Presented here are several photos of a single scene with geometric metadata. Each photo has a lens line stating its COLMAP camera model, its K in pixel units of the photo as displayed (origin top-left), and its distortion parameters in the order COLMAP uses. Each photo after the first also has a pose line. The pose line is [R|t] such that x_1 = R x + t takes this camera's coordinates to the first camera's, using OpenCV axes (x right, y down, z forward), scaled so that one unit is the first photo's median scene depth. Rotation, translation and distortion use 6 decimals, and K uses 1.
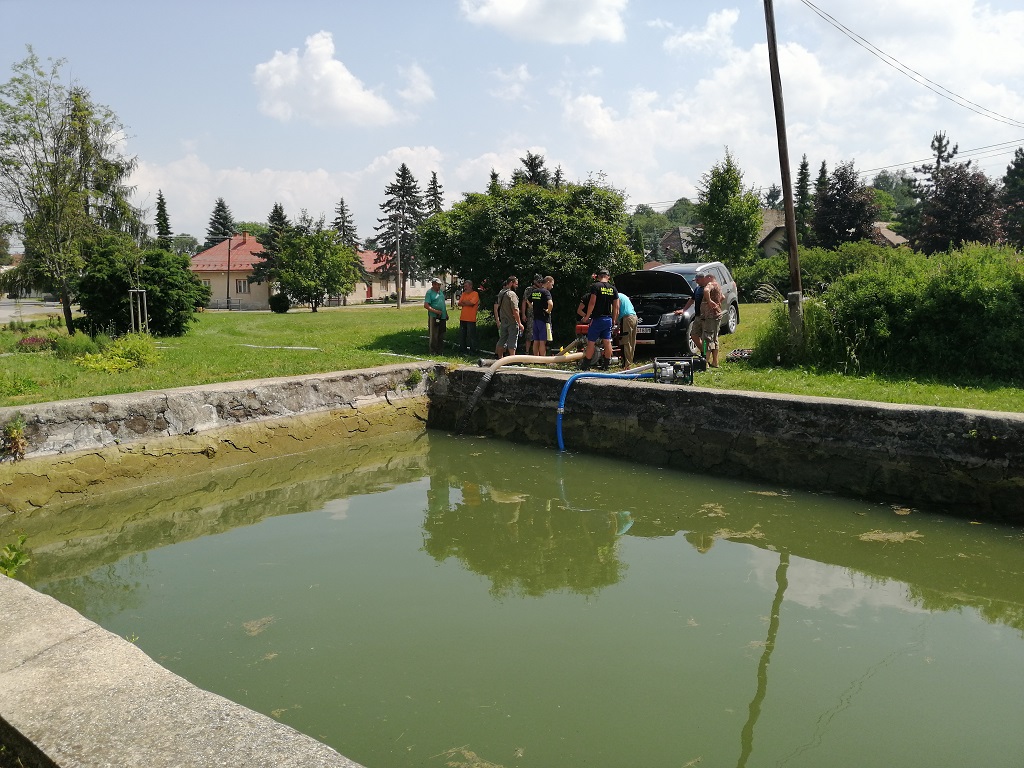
lens RADIAL K [[795.5, 0, 512.0], [0, 795.5, 384.0], [0, 0, 1]] dist [0.005478, -0.018396]
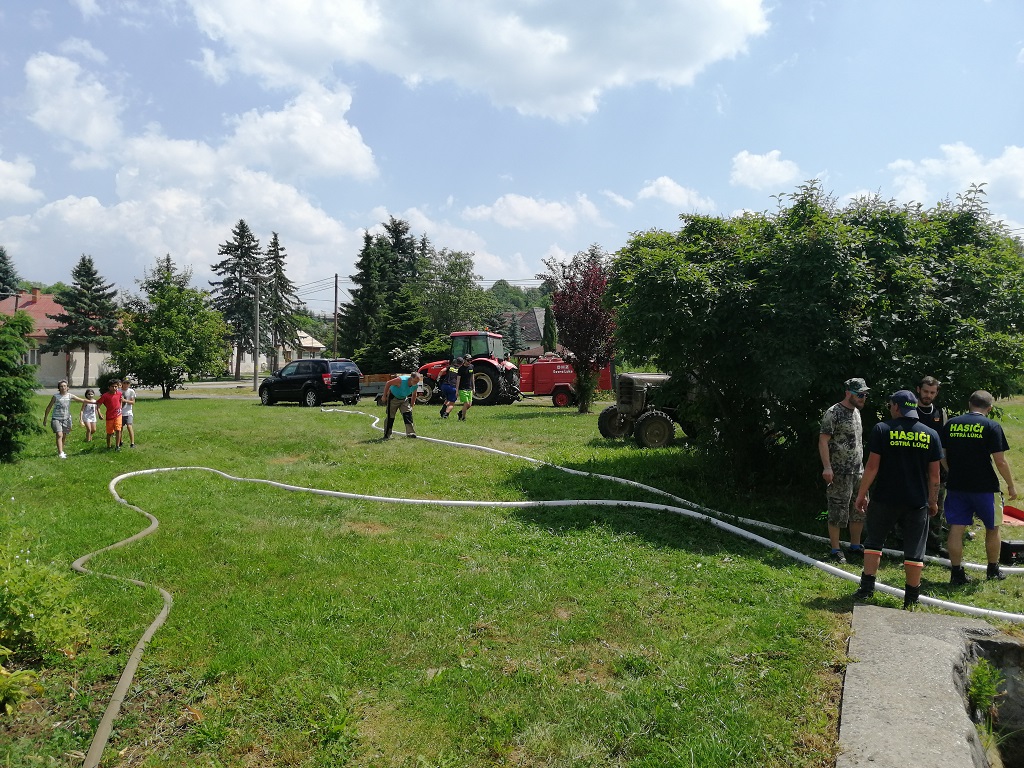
lens RADIAL K [[795.5, 0, 512.0], [0, 795.5, 384.0], [0, 0, 1]] dist [0.005478, -0.018396]
pose [[0.967815, 0.018600, 0.250973, -0.067275], [0.005635, 0.995413, -0.095502, -0.017217], [-0.251598, 0.093842, 0.963271, 0.116826]]
